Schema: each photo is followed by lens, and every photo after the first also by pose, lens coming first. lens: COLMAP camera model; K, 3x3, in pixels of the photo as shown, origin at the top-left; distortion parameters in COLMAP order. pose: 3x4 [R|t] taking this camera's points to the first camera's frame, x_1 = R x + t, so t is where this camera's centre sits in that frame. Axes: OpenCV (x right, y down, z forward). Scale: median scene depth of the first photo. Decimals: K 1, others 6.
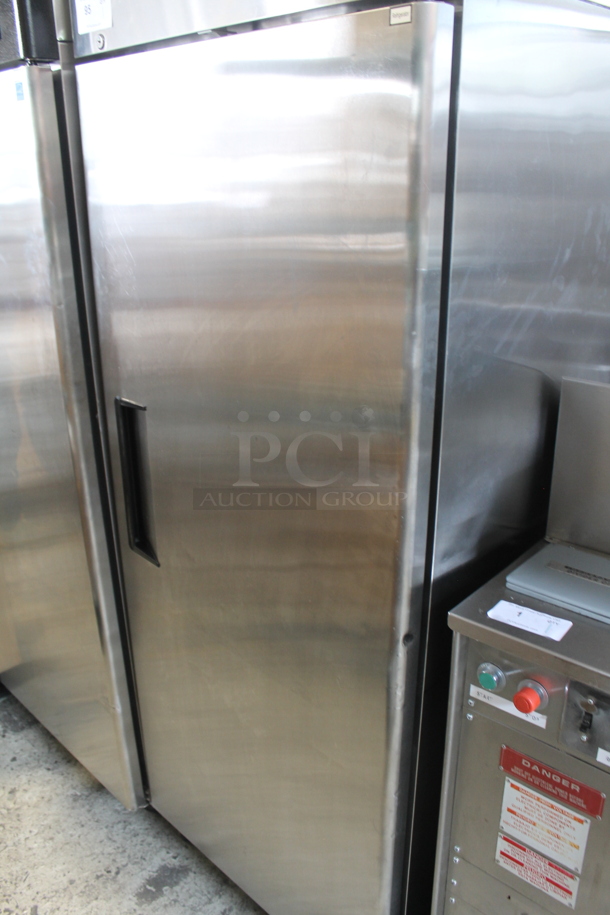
lens RADIAL K [[753.6, 0, 299.8], [0, 753.6, 455.9], [0, 0, 1]] dist [-0.113991, 0.074197]
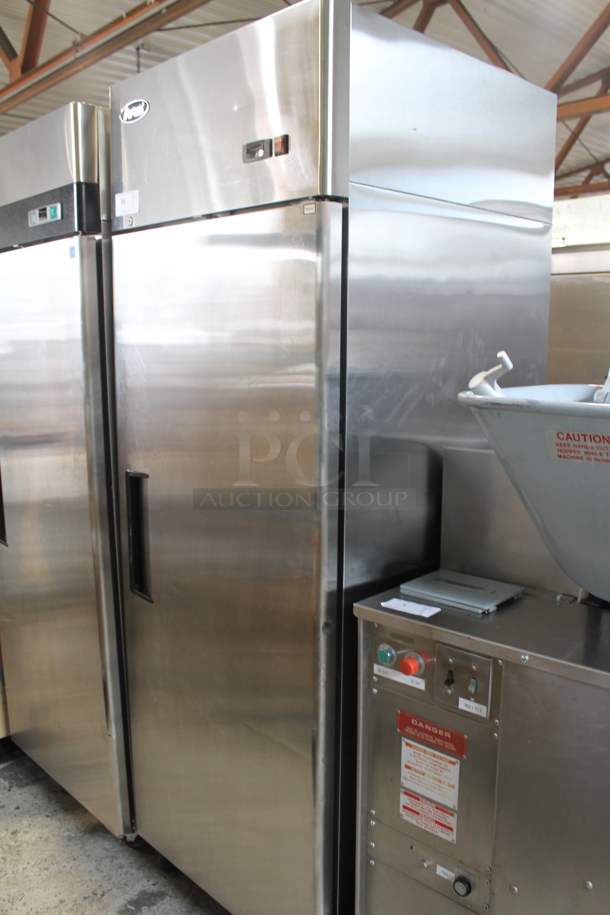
lens RADIAL K [[753.6, 0, 312.0], [0, 753.6, 459.9], [0, 0, 1]] dist [-0.113991, 0.074197]
pose [[0.999892, 0.013775, -0.005060, 0.107812], [-0.014515, 0.979063, -0.203038, 0.201174], [0.002157, 0.203089, 0.979158, -0.366083]]
